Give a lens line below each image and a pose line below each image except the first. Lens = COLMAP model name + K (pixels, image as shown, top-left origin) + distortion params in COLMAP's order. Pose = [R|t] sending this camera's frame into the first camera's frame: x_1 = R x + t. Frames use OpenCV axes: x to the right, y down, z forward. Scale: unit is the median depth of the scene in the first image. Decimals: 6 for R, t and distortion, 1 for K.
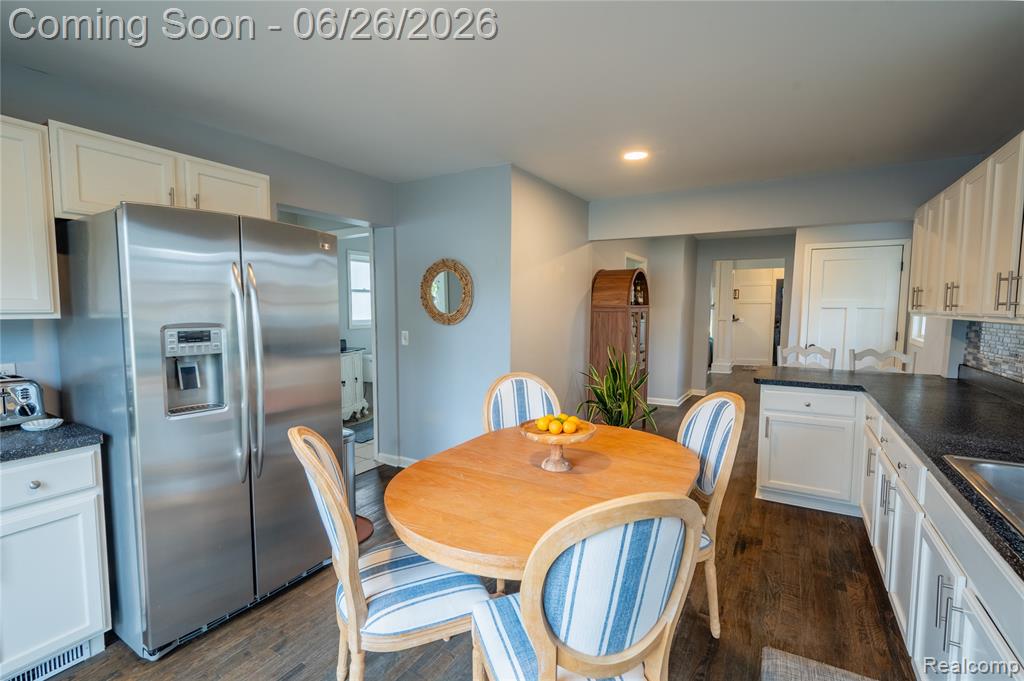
lens RADIAL K [[469.6, 0, 512.0], [0, 469.6, 340.5], [0, 0, 1]] dist [0.000487, -0.000009]
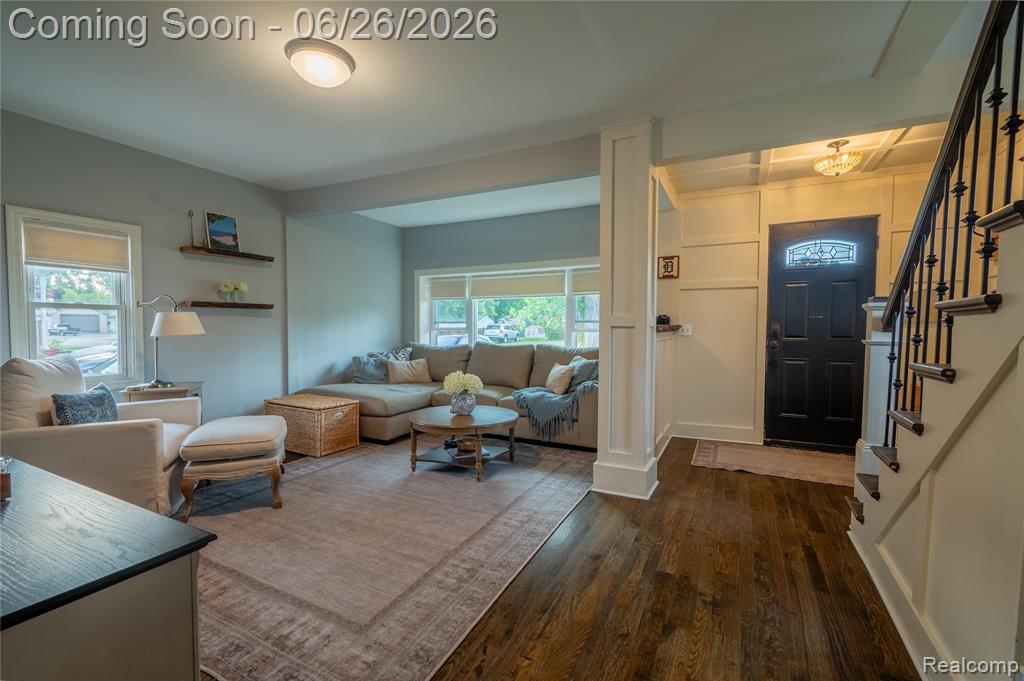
lens RADIAL K [[442.3, 0, 517.5], [0, 442.3, 342.5], [0, 0, 1]] dist [-0.006863, -0.000309]
pose [[0.997177, -0.006252, 0.074832, 0.659333], [0.008920, 0.999334, -0.035376, -0.041225], [-0.074561, 0.035944, 0.996568, 1.320727]]
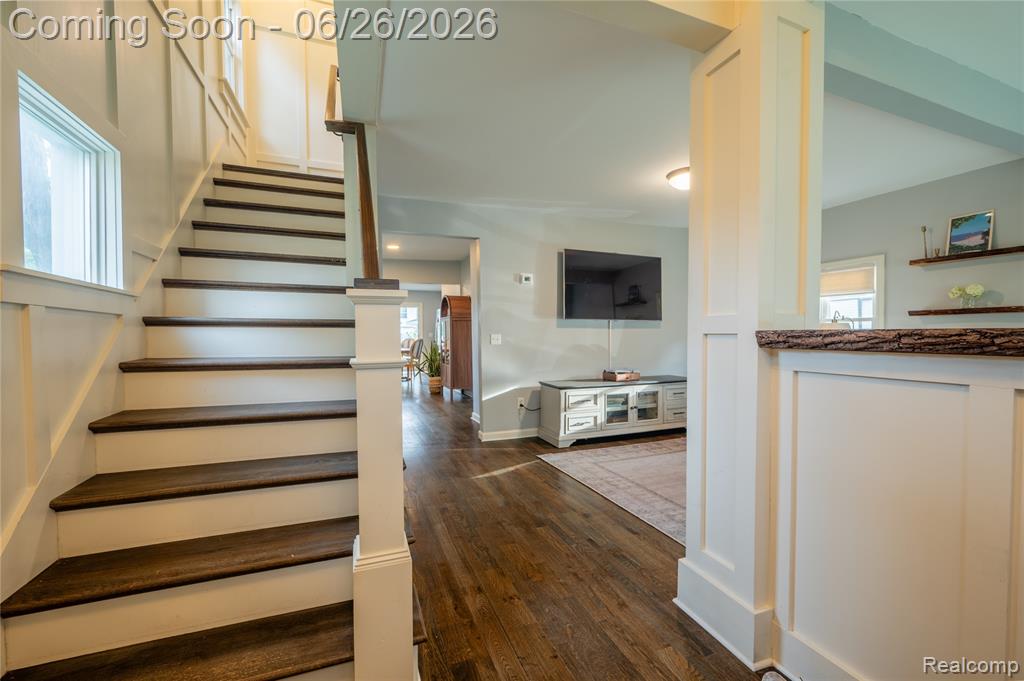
lens RADIAL K [[409.5, 0, 500.3], [0, 409.5, 344.0], [0, 0, 1]] dist [-0.000078, -0.000080]
pose [[-0.629021, 0.017805, -0.777185, 1.169868], [-0.055068, 0.996206, 0.067392, -0.083416], [0.775436, 0.085189, -0.625654, 1.904450]]
